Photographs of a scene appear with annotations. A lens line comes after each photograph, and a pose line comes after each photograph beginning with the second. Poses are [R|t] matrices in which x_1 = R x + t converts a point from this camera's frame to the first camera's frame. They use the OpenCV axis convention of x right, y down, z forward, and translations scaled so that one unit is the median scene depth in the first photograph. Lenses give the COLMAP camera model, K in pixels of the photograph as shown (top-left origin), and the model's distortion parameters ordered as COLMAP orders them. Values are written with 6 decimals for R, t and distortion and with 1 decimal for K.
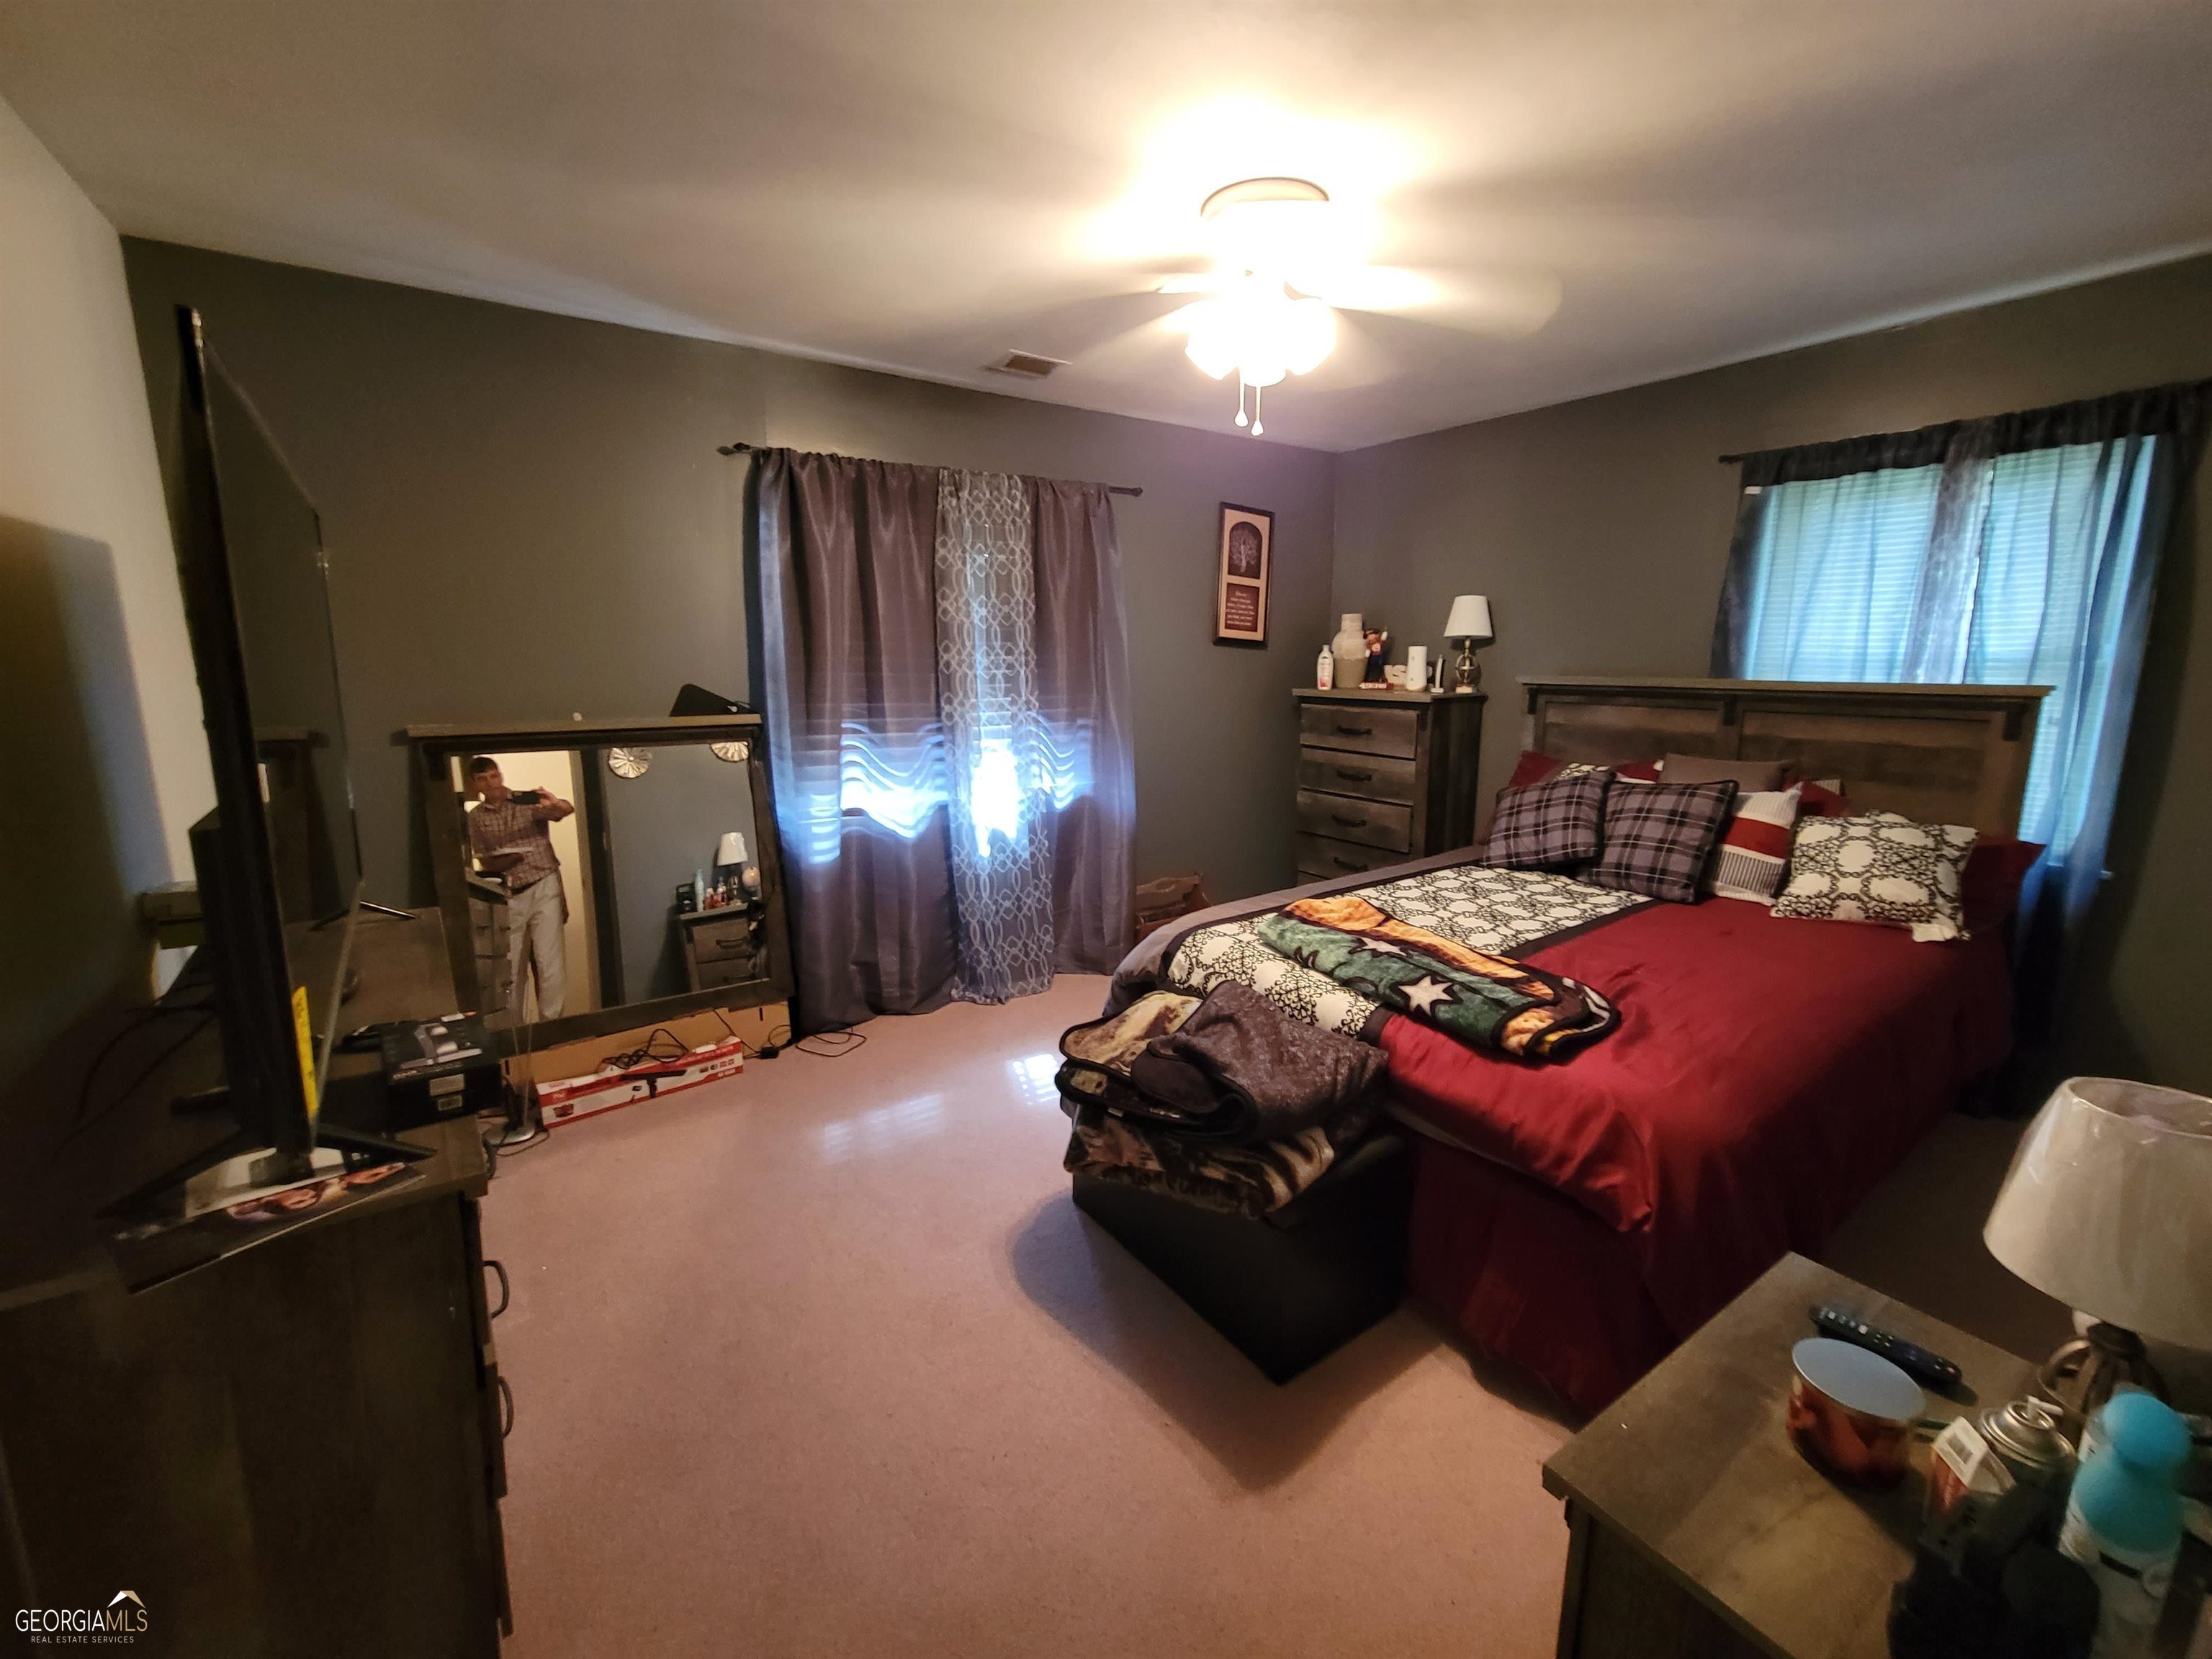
lens RADIAL K [[905.8, 0, 1111.1], [0, 905.8, 831.5], [0, 0, 1]] dist [-0.003258, -0.000764]
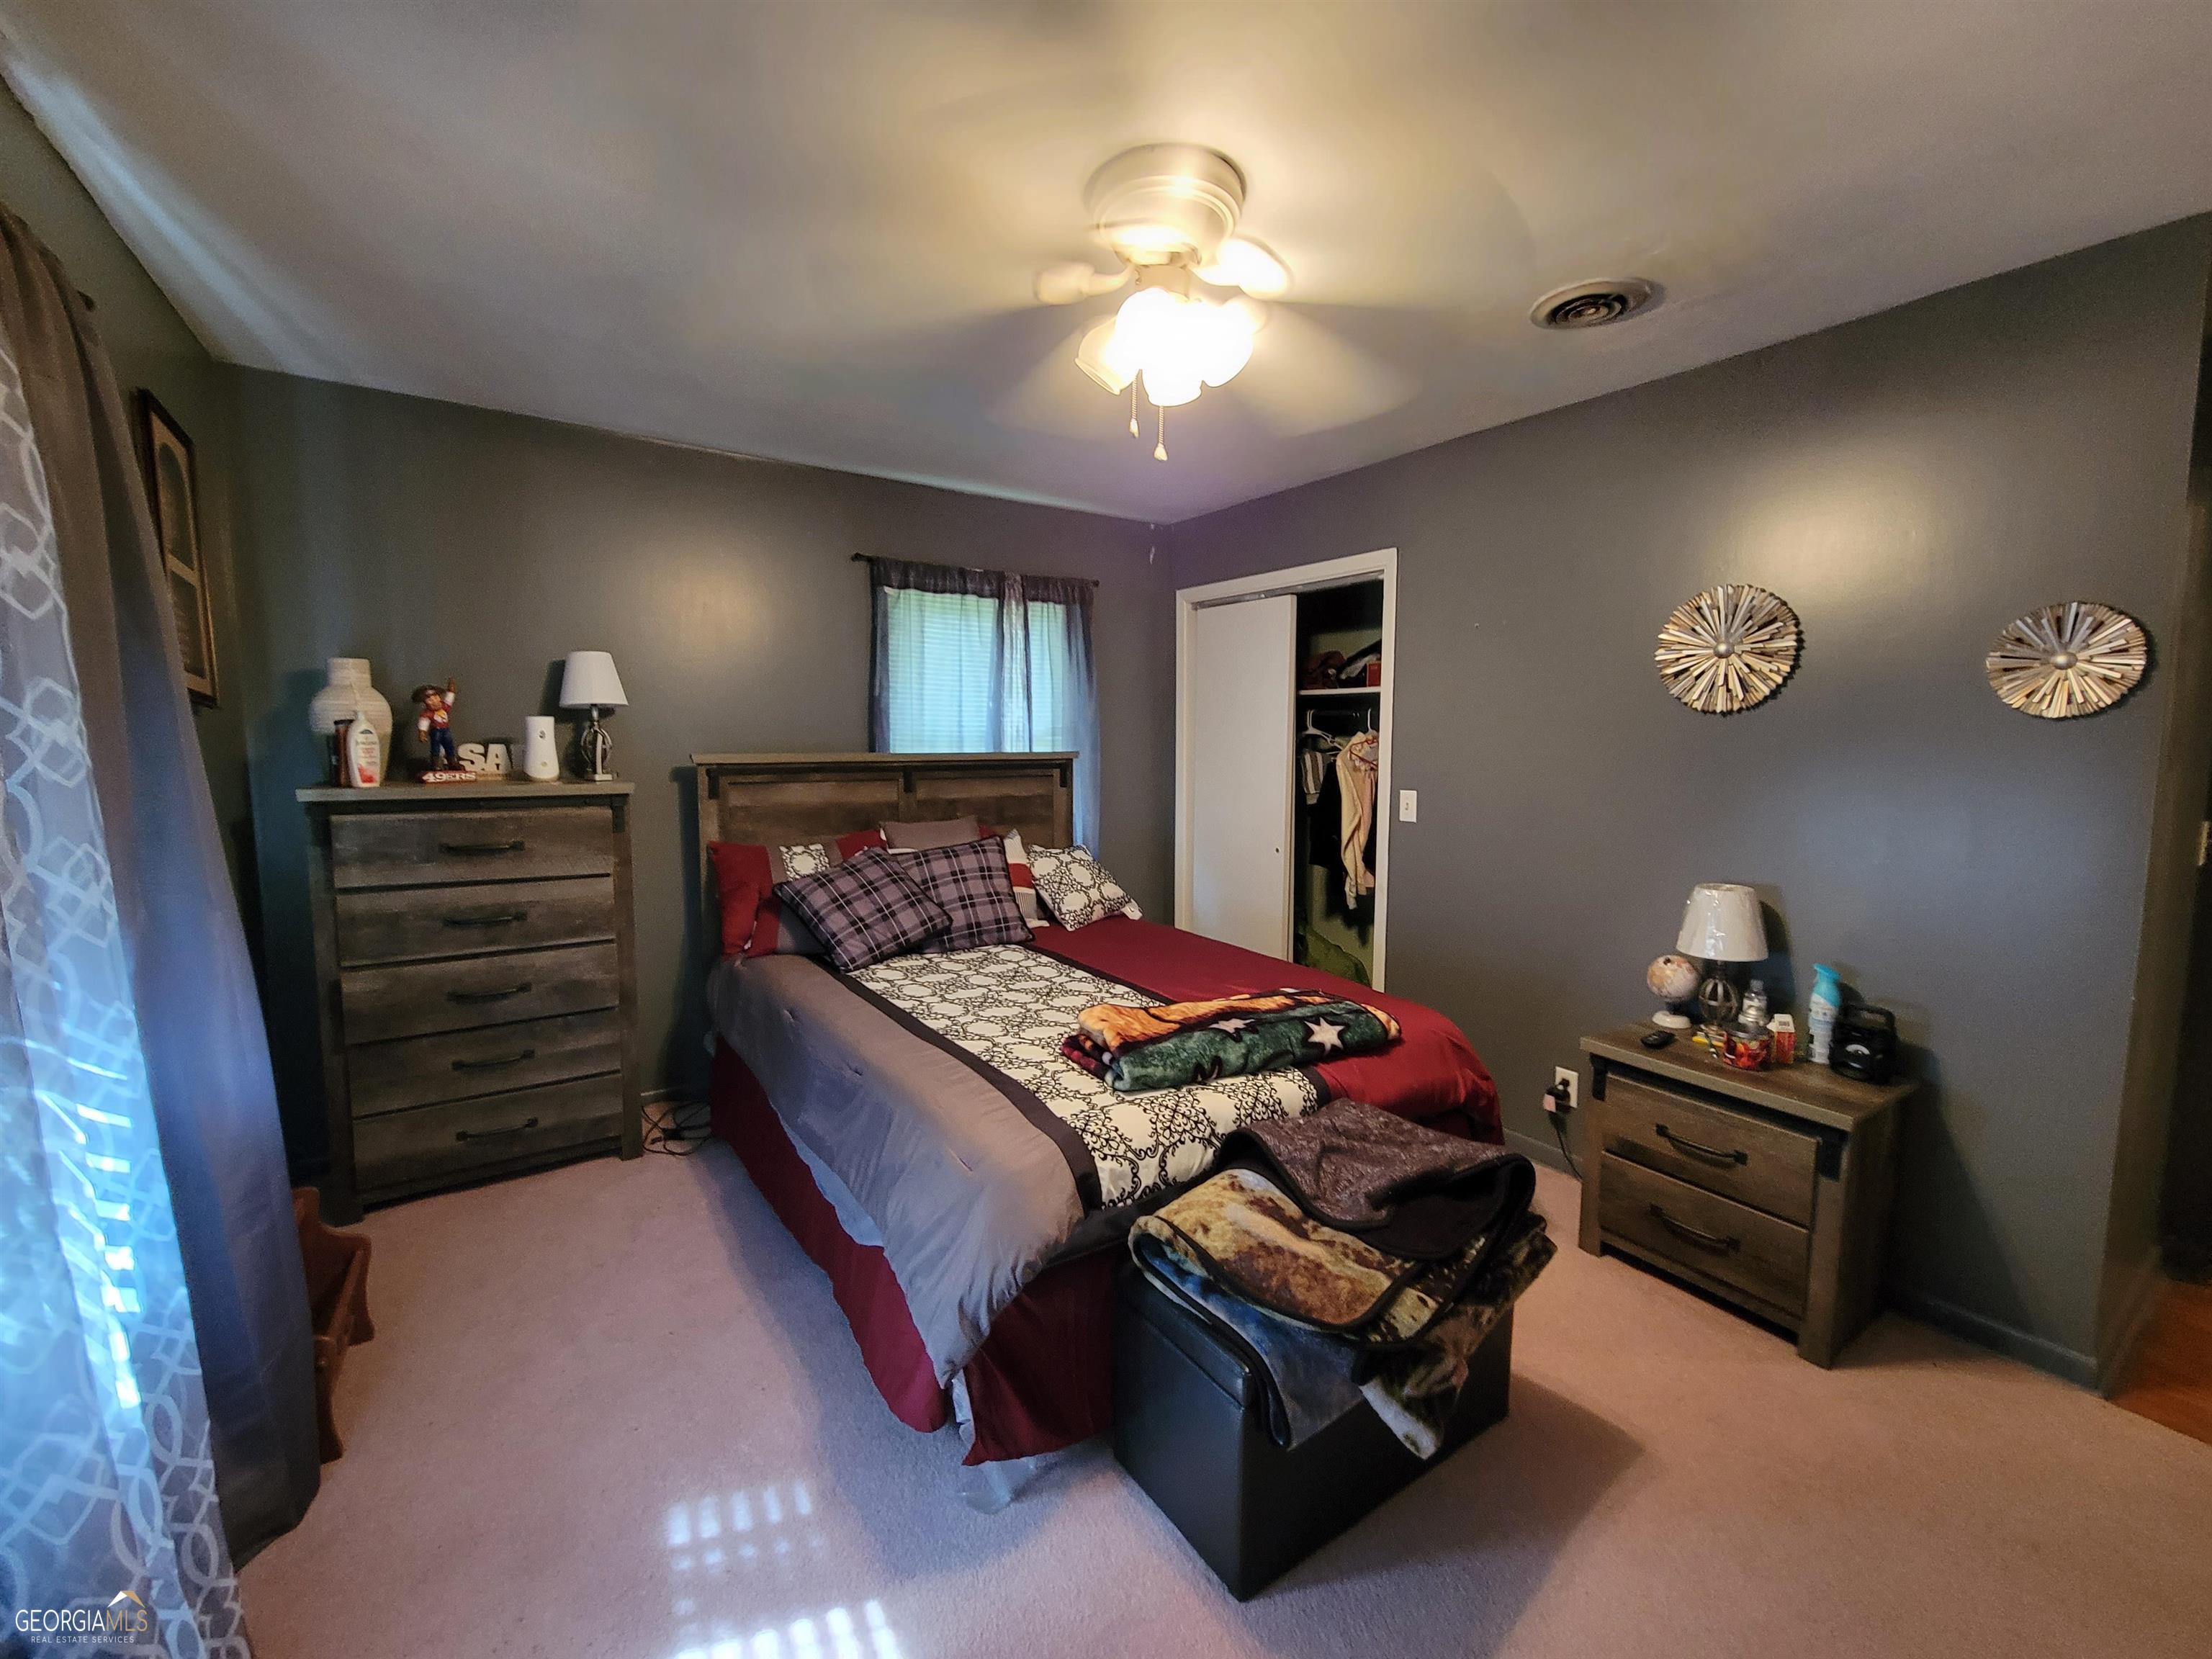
lens RADIAL K [[905.8, 0, 1109.5], [0, 905.8, 823.4], [0, 0, 1]] dist [-0.003258, -0.000764]
pose [[0.011850, -0.095220, 0.995386, -0.477614], [0.186822, 0.978138, 0.091346, -0.145126], [-0.982322, 0.184878, 0.029380, 0.772594]]
